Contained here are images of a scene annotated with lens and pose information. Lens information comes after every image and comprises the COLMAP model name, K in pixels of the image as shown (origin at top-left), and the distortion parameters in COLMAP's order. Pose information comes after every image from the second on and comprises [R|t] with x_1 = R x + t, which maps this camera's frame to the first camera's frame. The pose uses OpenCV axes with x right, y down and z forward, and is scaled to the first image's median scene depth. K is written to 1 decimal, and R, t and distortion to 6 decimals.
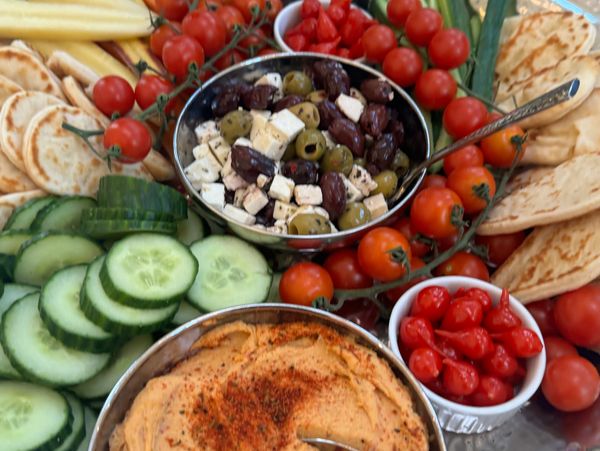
lens RADIAL K [[650.7, 0, 301.5], [0, 650.7, 226.4], [0, 0, 1]] dist [0.024399, 0.000000]
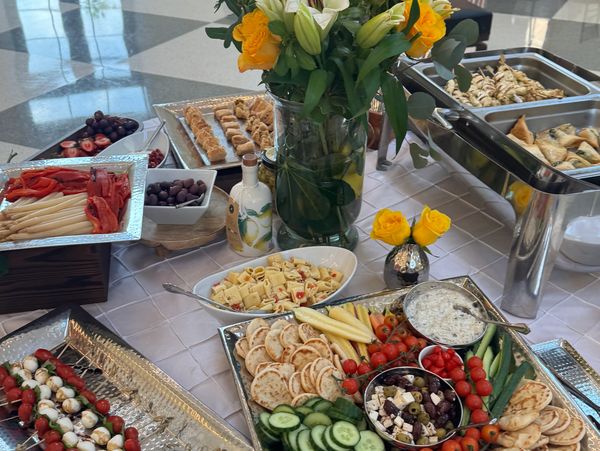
lens RADIAL K [[650.7, 0, 303.2], [0, 650.7, 225.4], [0, 0, 1]] dist [0.024399, 0.000000]
pose [[0.913031, 0.230134, -0.336767, 0.321208], [-0.319475, 0.916790, -0.239648, -0.028336], [0.253593, 0.326395, 0.910581, -1.764162]]
